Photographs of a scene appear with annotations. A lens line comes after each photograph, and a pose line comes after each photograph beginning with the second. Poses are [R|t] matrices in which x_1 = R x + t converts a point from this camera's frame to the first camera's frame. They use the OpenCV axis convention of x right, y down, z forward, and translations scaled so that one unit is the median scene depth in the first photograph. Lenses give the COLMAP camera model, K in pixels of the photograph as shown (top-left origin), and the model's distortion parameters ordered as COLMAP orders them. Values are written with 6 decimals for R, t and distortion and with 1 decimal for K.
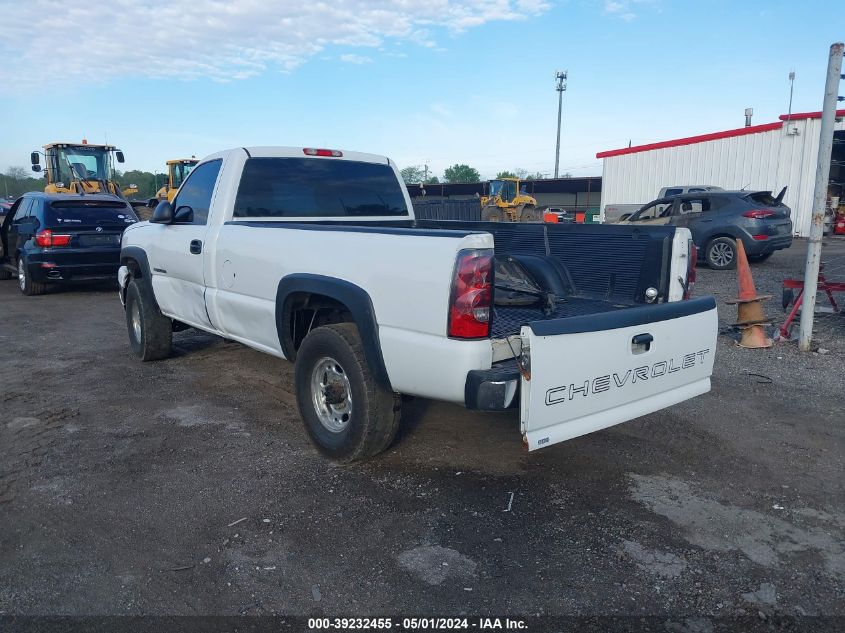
lens RADIAL K [[665.3, 0, 421.0], [0, 665.3, 327.1], [0, 0, 1]] dist [0.003856, 0.001058]
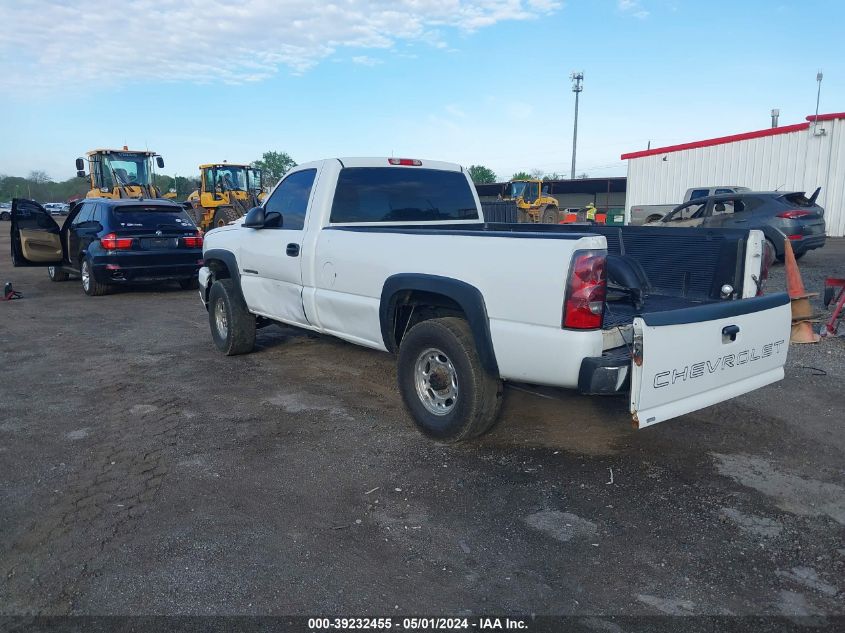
lens RADIAL K [[667.9, 0, 418.2], [0, 667.9, 319.1], [0, 0, 1]] dist [0.006468, 0.000841]
pose [[0.999721, -0.001455, -0.023583, -0.091695], [0.001122, 0.999900, -0.014111, 0.008256], [0.023601, 0.014080, 0.999622, -0.076074]]
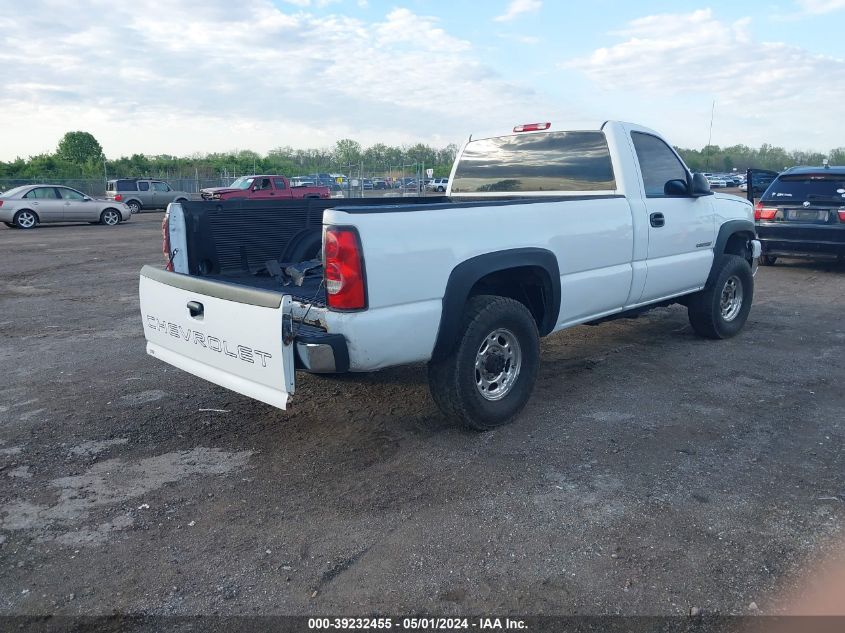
lens RADIAL K [[665.3, 0, 421.0], [0, 665.3, 327.1], [0, 0, 1]] dist [0.003856, 0.001058]
pose [[0.071814, 0.196097, -0.977951, 0.798177], [-0.158328, 0.970292, 0.182935, -0.114853], [0.984771, 0.141700, 0.100728, 0.702404]]
